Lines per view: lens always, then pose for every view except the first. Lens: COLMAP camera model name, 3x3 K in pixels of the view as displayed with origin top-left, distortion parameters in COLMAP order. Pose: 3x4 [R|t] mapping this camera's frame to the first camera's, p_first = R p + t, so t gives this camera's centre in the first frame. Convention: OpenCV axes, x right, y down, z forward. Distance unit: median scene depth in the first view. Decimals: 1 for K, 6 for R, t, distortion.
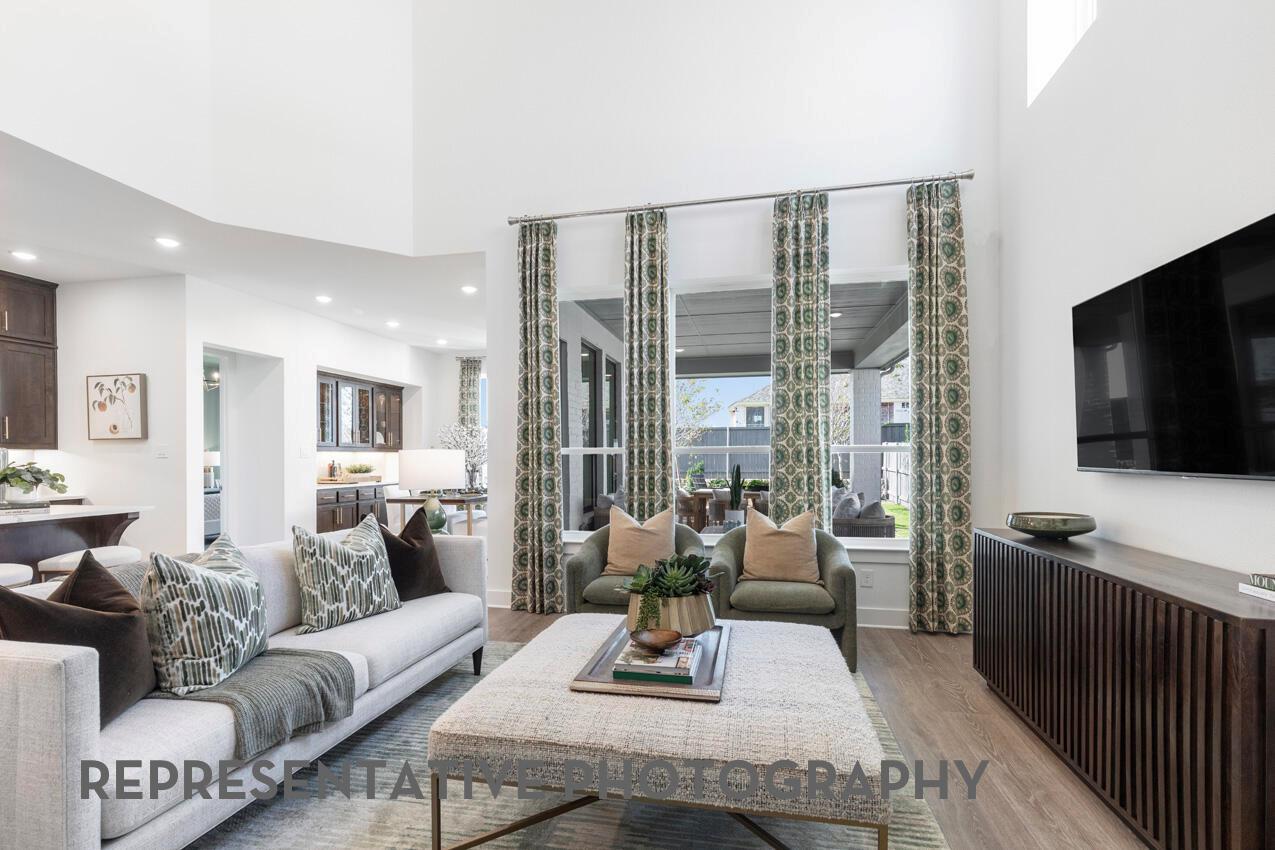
lens RADIAL K [[579.1, 0, 629.9], [0, 579.1, 456.7], [0, 0, 1]] dist [0.012757, -0.001623]
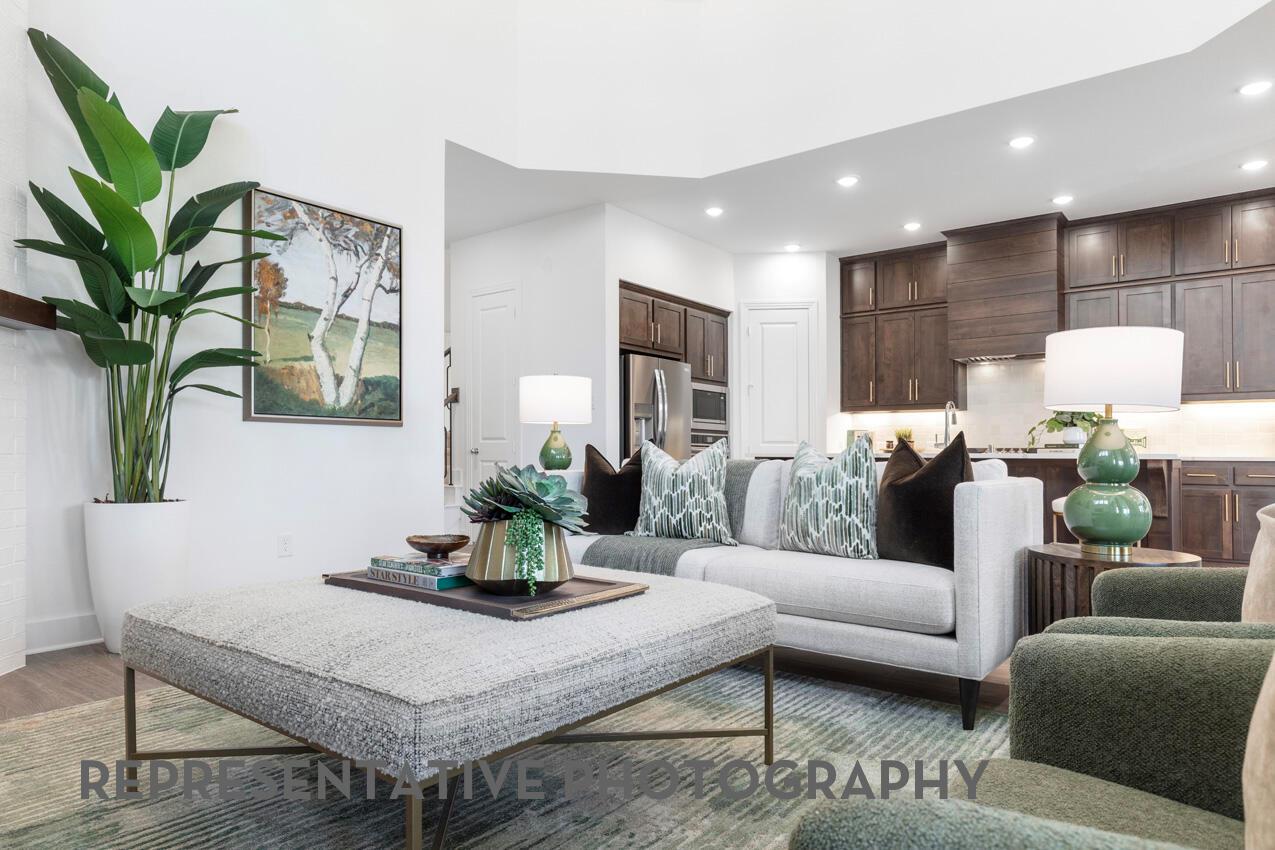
lens RADIAL K [[761.8, 0, 638.8], [0, 761.8, 437.2], [0, 0, 1]] dist [0.006259, 0.000446]
pose [[-0.426495, -0.020108, -0.904267, 0.397282], [-0.004312, 0.999787, -0.020198, 0.082794], [0.904480, -0.004715, -0.426490, 0.766994]]
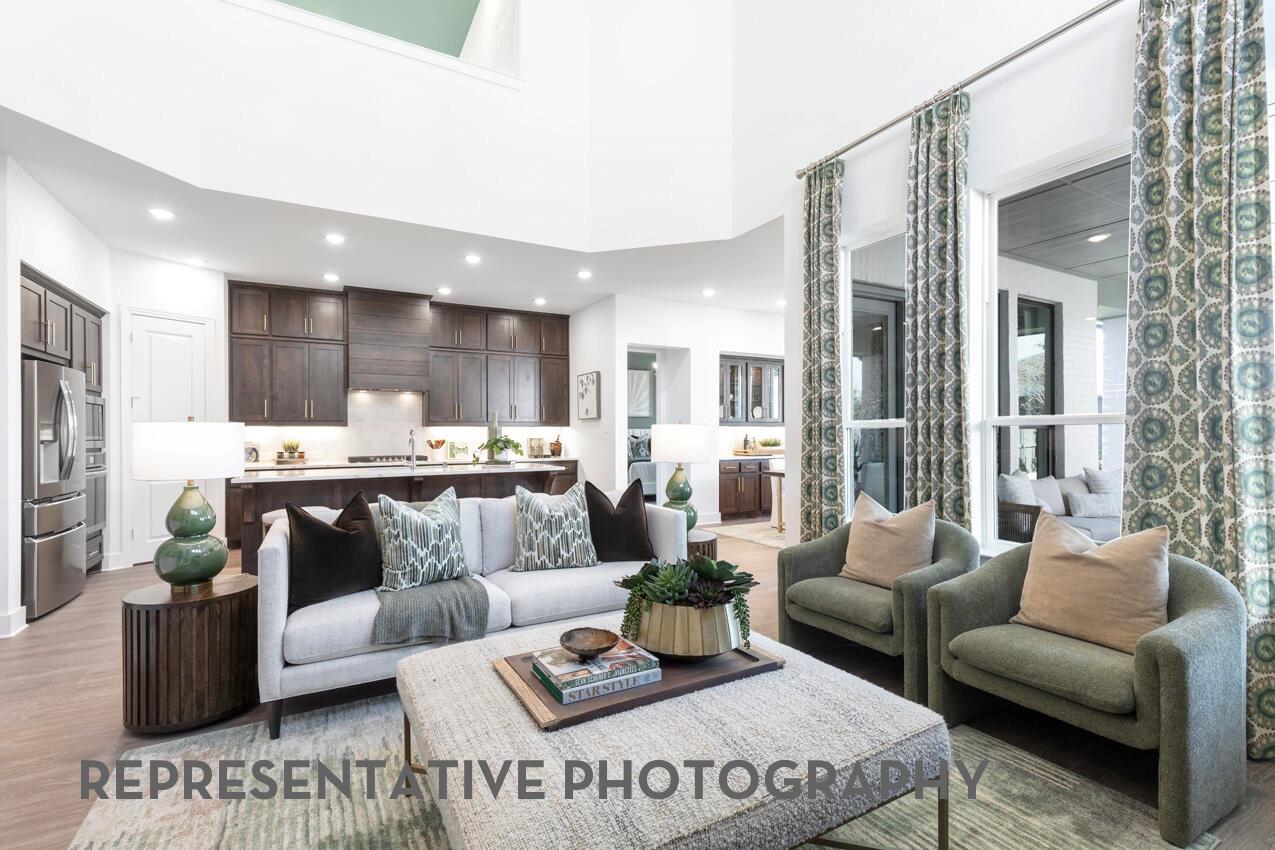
lens RADIAL K [[579.1, 0, 633.3], [0, 579.1, 429.8], [0, 0, 1]] dist [0.012757, -0.001623]
pose [[0.666871, -0.003487, -0.745165, 0.323092], [0.002617, 0.999994, -0.002338, -0.000516], [0.745169, -0.000391, 0.666876, 0.204646]]
